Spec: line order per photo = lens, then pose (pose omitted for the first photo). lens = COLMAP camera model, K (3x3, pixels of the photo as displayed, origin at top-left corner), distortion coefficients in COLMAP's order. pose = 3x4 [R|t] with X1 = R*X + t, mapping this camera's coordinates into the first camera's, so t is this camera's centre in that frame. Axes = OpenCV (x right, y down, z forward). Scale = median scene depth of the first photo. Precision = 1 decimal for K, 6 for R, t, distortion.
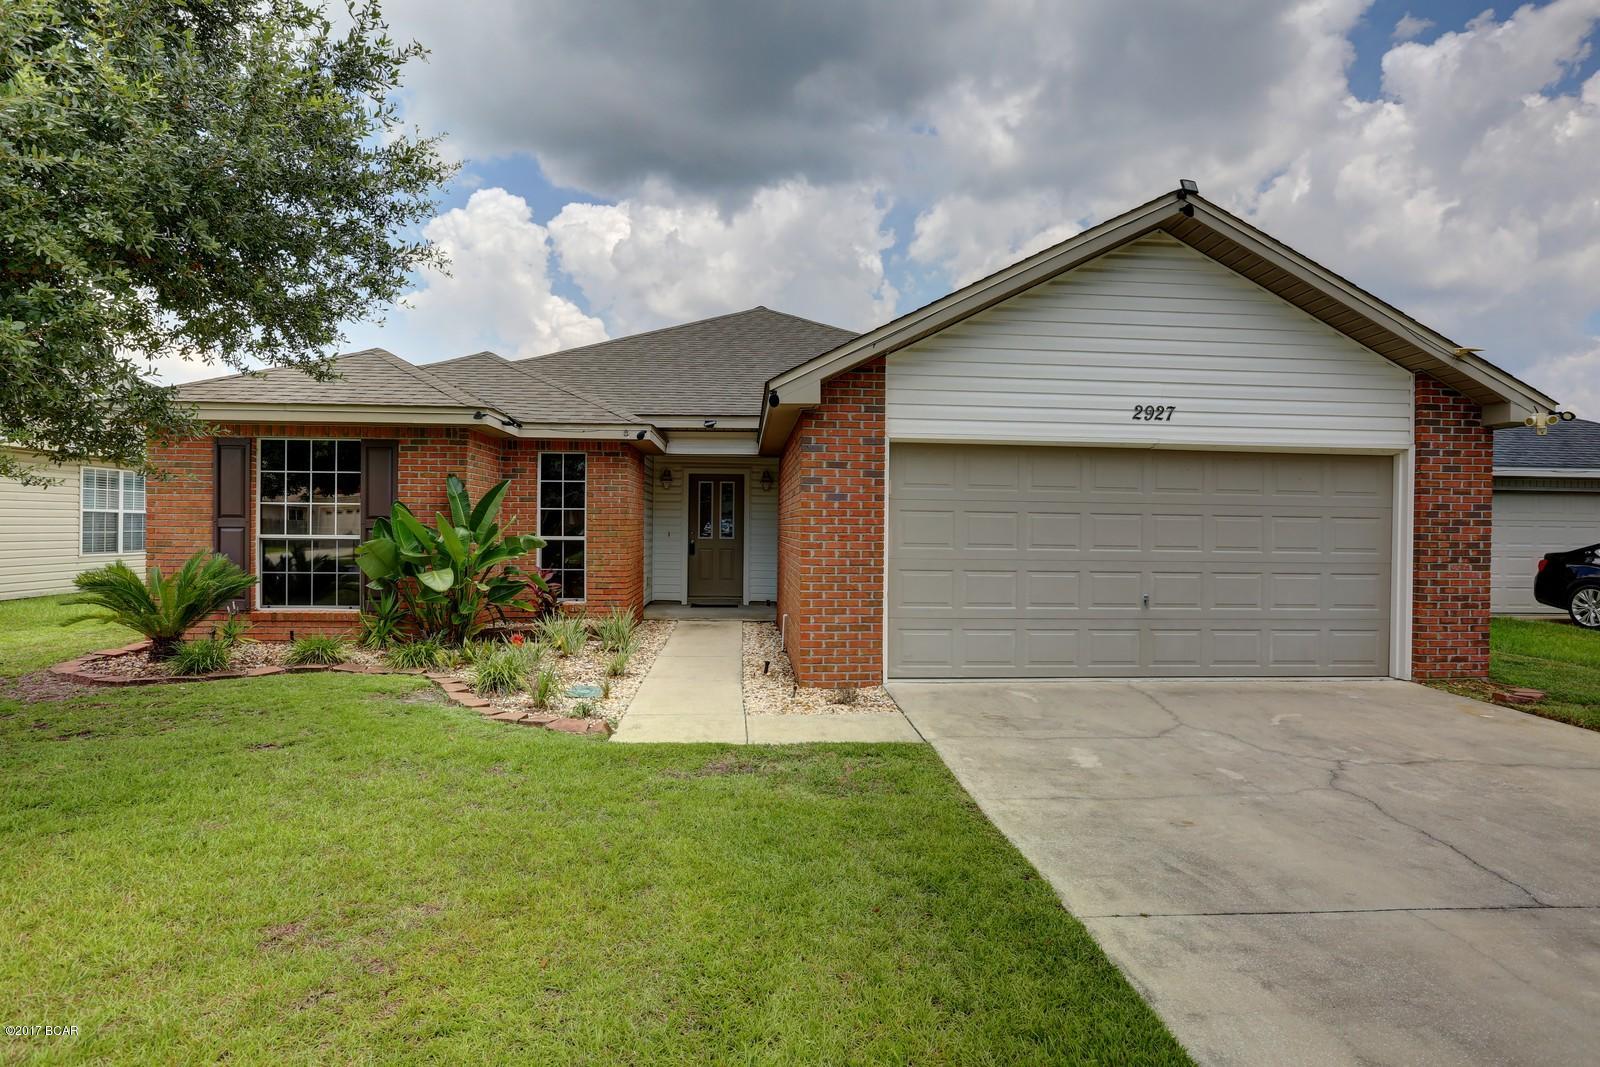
lens RADIAL K [[852.7, 0, 799.4], [0, 852.7, 530.7], [0, 0, 1]] dist [-0.031992, 0.000433]
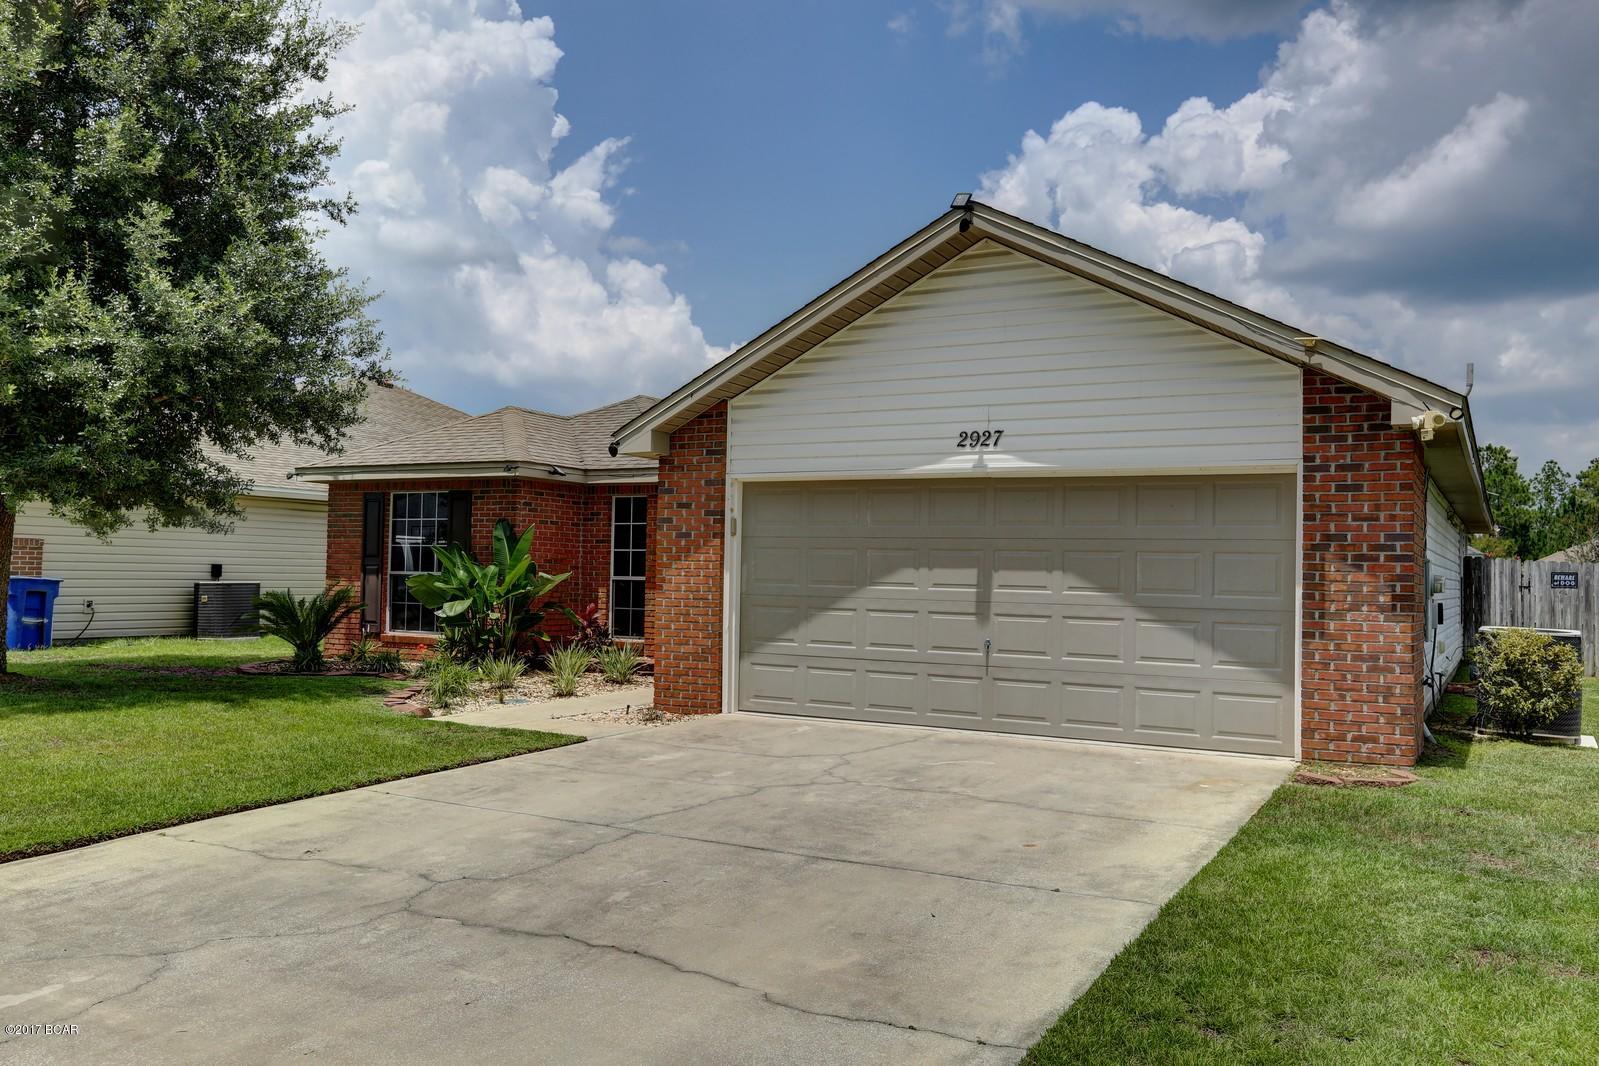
lens RADIAL K [[1285.9, 0, 799.3], [0, 1285.9, 538.1], [0, 0, 1]] dist [0.001878, -0.000456]
pose [[0.833503, -0.010640, -0.552412, 1.009125], [-0.013390, 0.999132, -0.039447, 0.025079], [0.552353, 0.040276, 0.832637, -0.256562]]
